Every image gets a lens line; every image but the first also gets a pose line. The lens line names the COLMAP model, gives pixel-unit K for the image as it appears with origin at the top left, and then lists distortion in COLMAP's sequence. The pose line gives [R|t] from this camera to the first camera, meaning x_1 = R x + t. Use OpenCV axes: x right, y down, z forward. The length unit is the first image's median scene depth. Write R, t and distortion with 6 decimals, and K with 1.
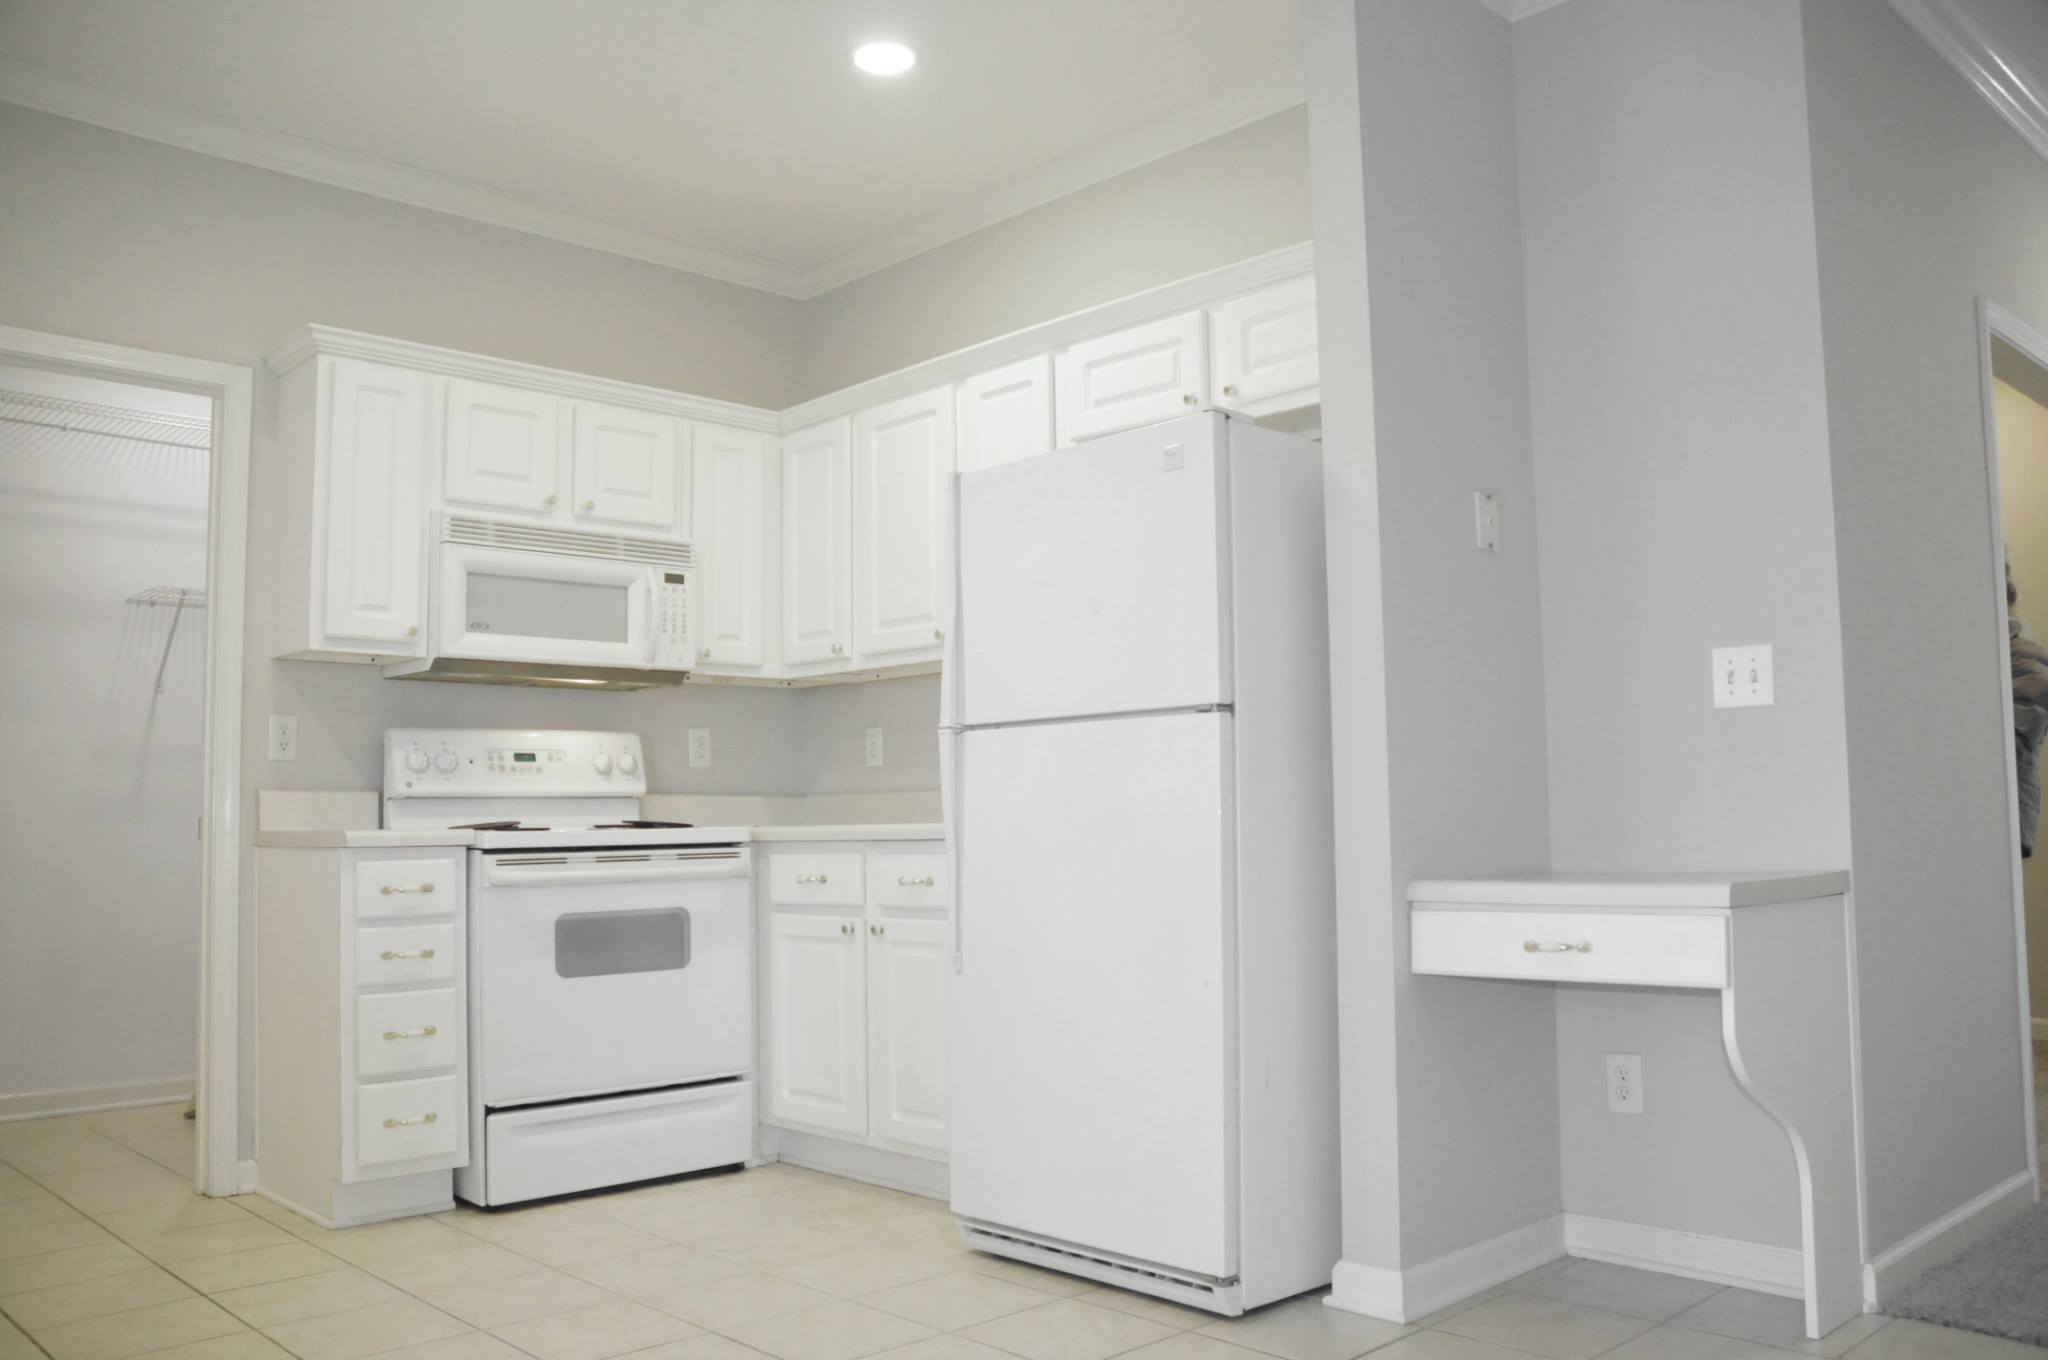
lens RADIAL K [[1662.7, 0, 1012.9], [0, 1662.7, 671.0], [0, 0, 1]] dist [-0.087171, 0.034887]
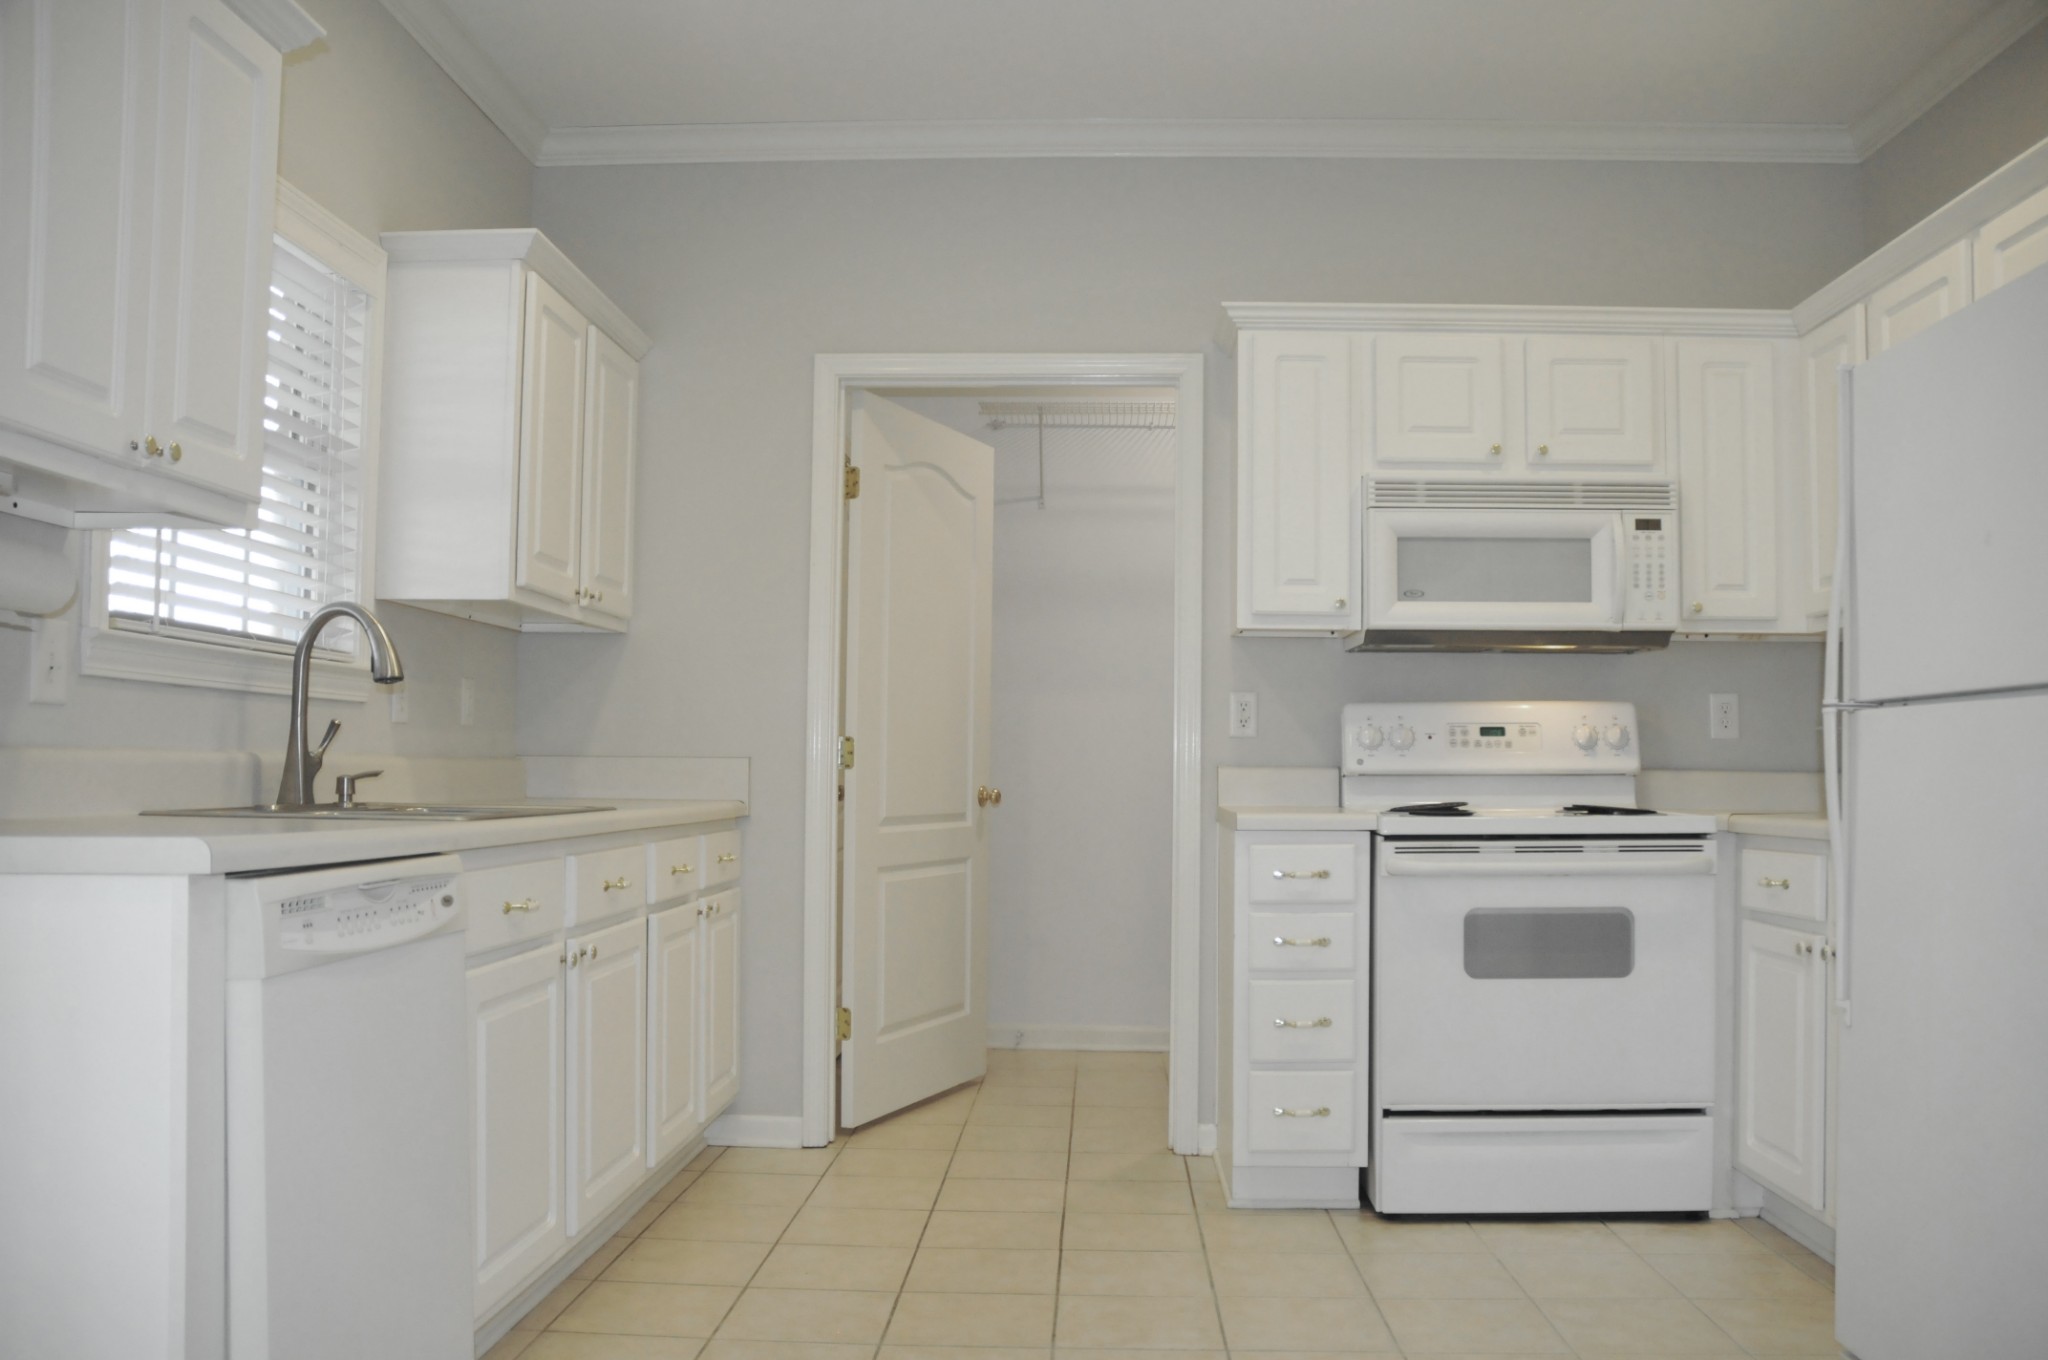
lens RADIAL K [[1662.7, 0, 1028.3], [0, 1662.7, 691.5], [0, 0, 1]] dist [-0.087171, 0.034887]
pose [[0.712533, -0.014352, -0.701492, 0.180329], [0.046850, 0.998533, 0.027158, -0.007735], [0.700073, -0.052216, 0.712160, 0.174801]]
